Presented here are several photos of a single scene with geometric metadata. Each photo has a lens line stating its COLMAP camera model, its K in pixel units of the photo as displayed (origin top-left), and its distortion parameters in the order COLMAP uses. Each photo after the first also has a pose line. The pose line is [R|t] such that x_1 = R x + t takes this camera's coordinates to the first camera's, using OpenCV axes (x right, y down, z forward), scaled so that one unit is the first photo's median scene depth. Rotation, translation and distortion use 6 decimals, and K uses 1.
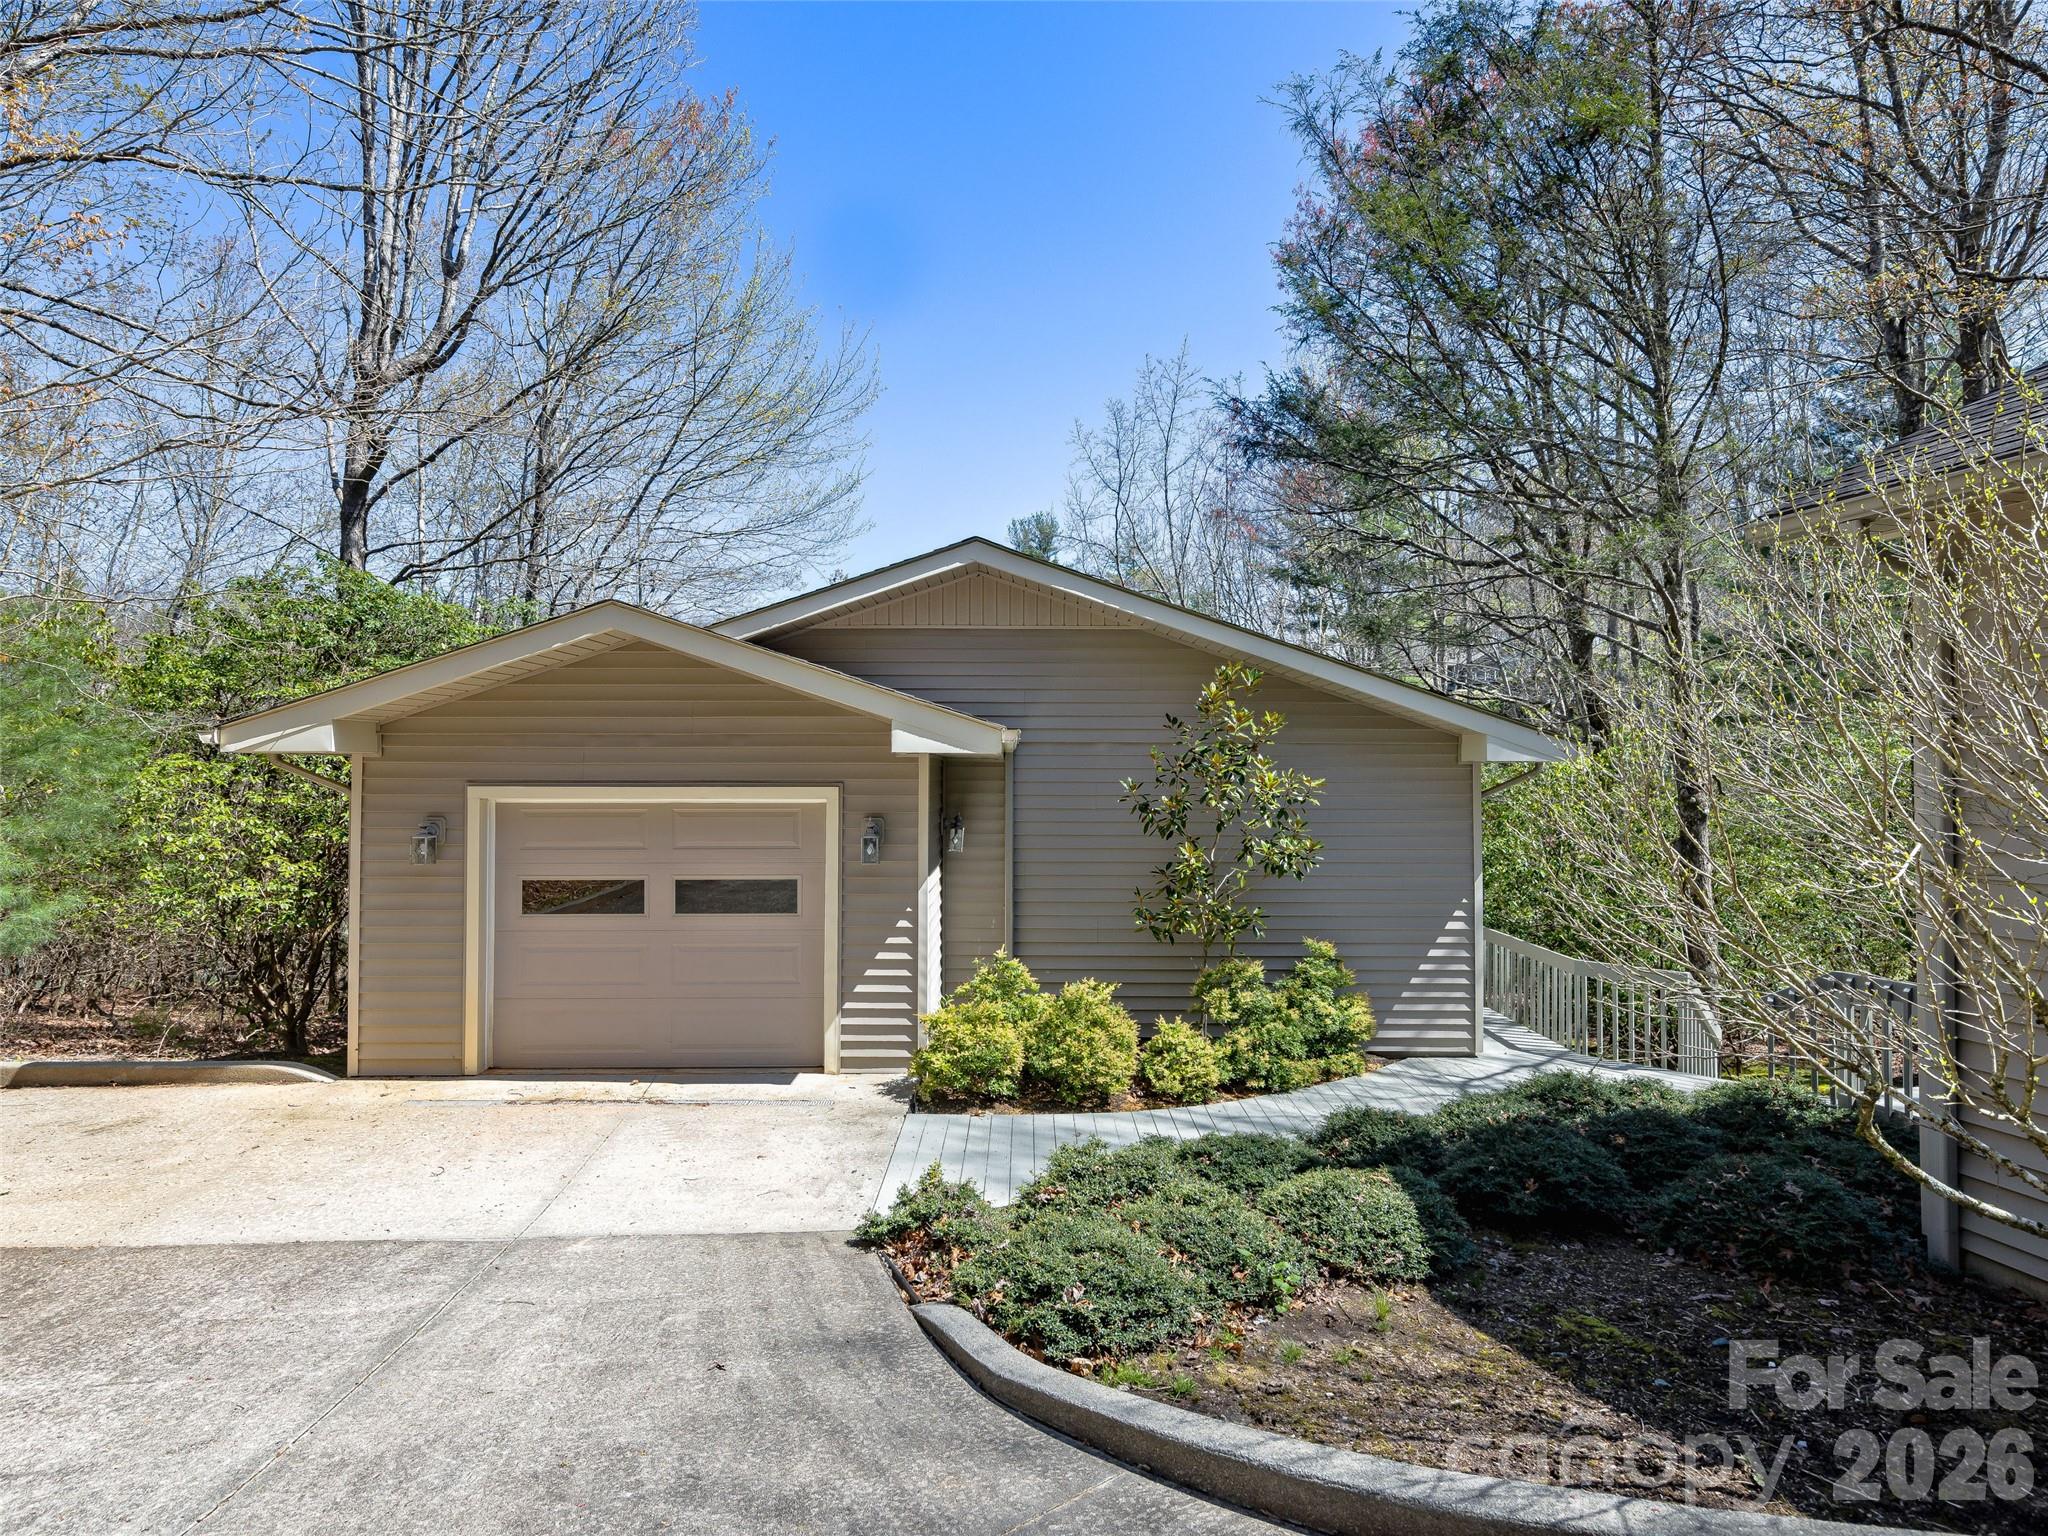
lens RADIAL K [[1006.6, 0, 1024.0], [0, 1006.6, 768.0], [0, 0, 1]] dist [0.019497, 0.000123]
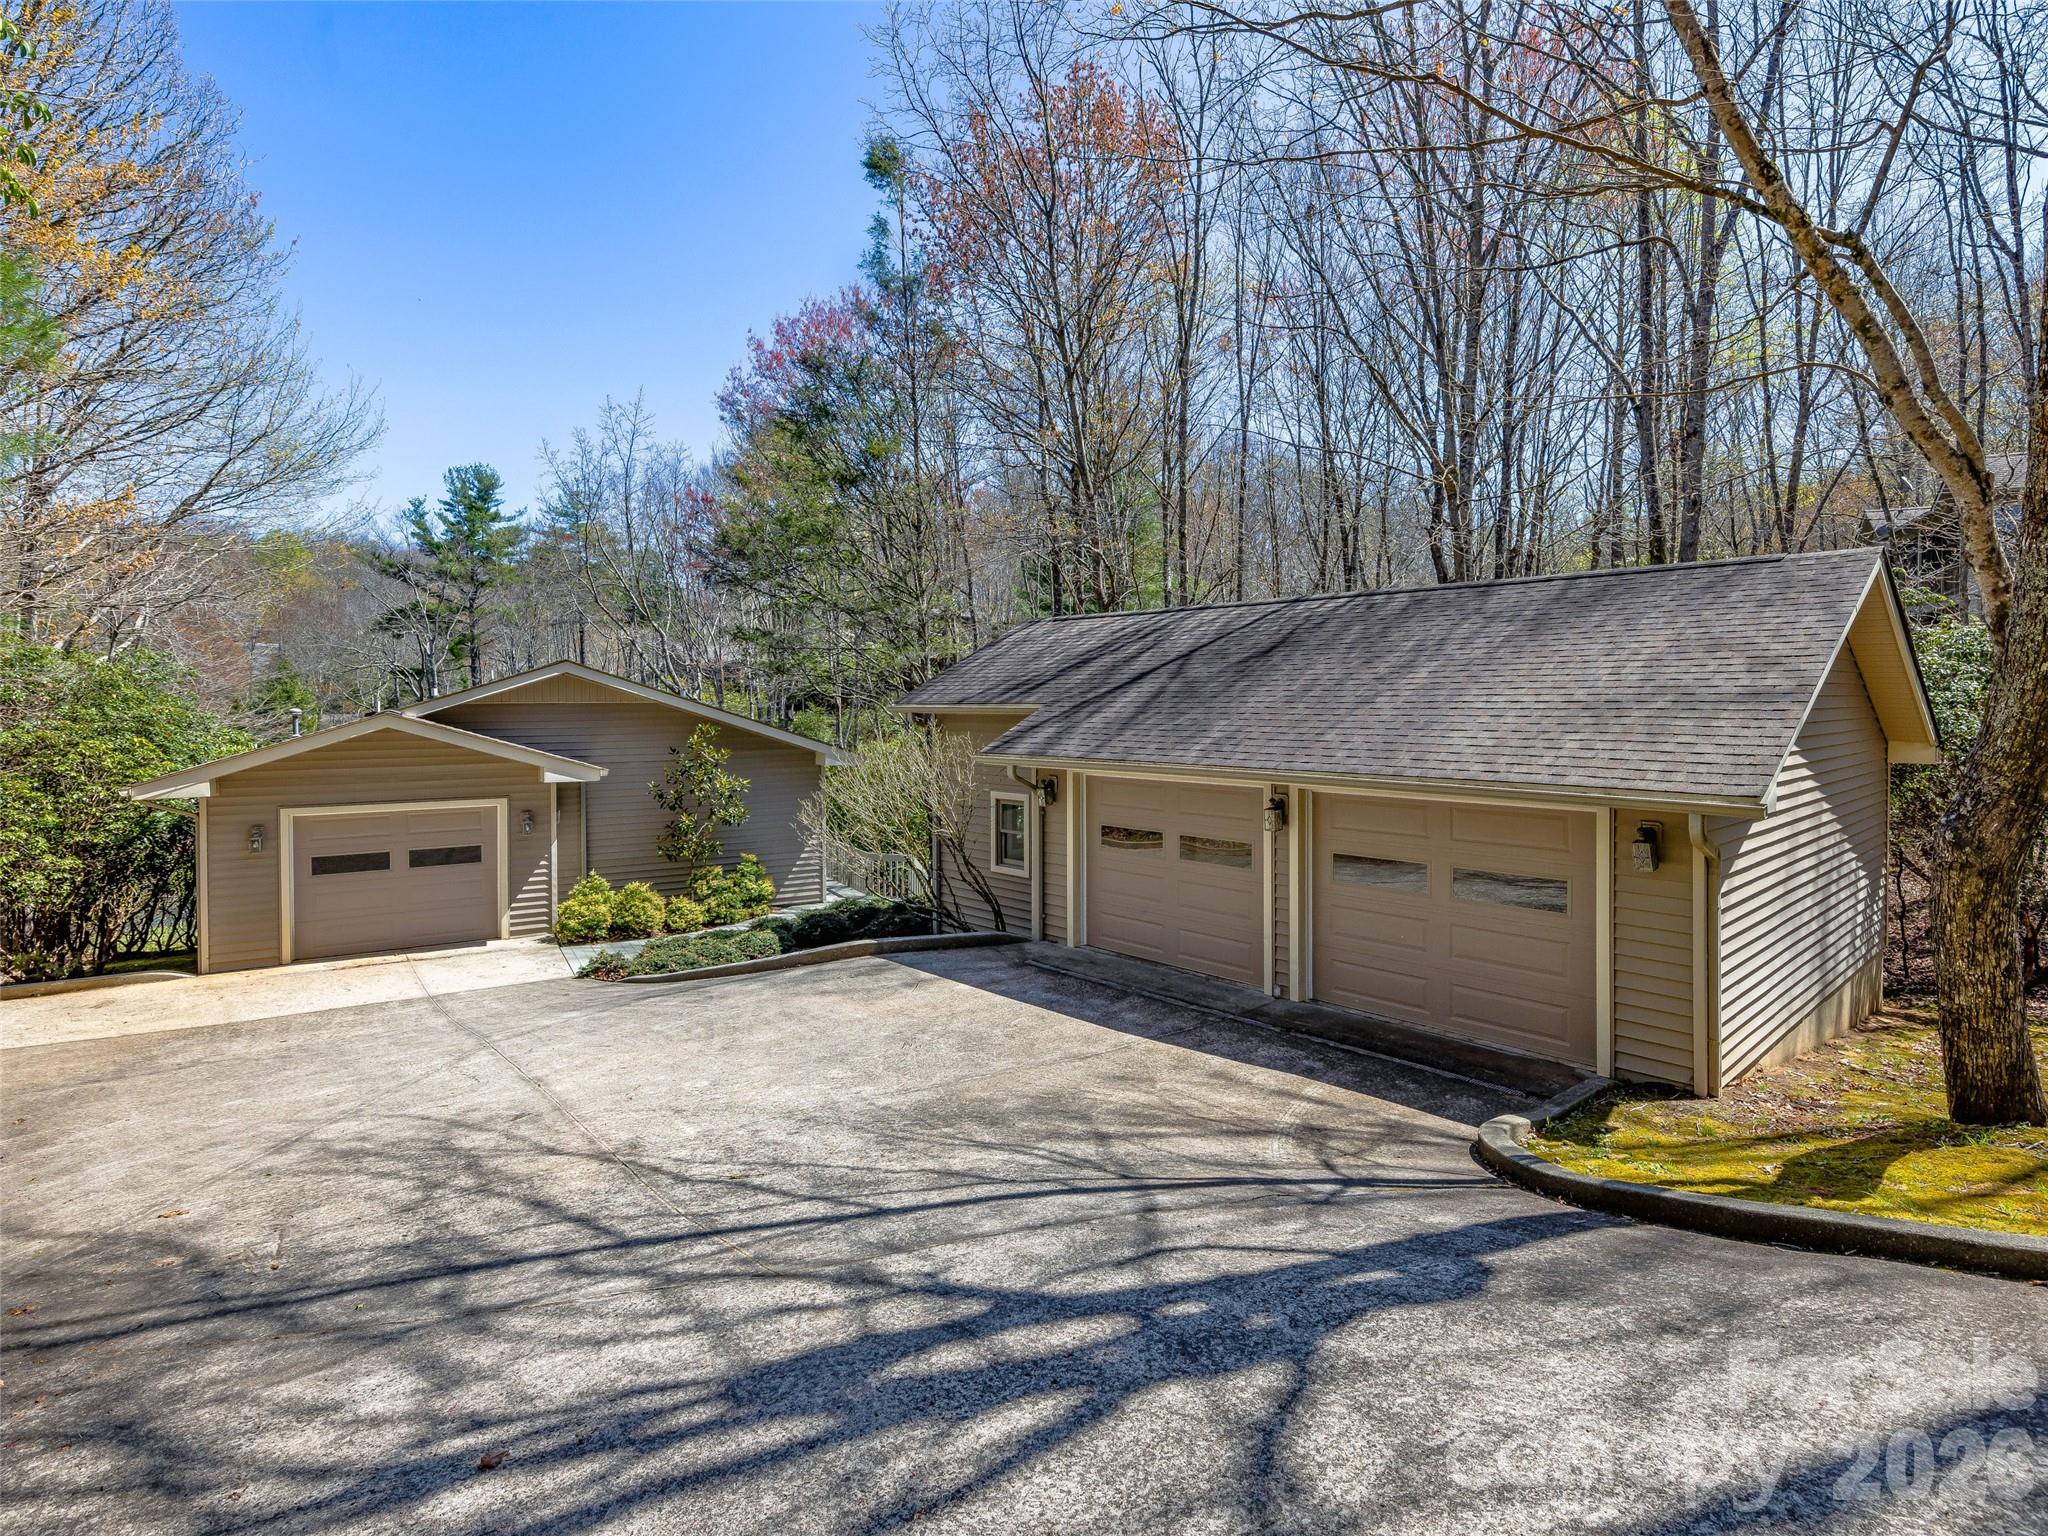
lens RADIAL K [[903.7, 0, 1024.0], [0, 903.7, 768.0], [0, 0, 1]] dist [0.001638, 0.000140]
pose [[0.839732, -0.029490, 0.542199, -0.287647], [-0.011714, 0.997308, 0.072384, -0.180707], [-0.542874, -0.067135, 0.837126, -1.046622]]
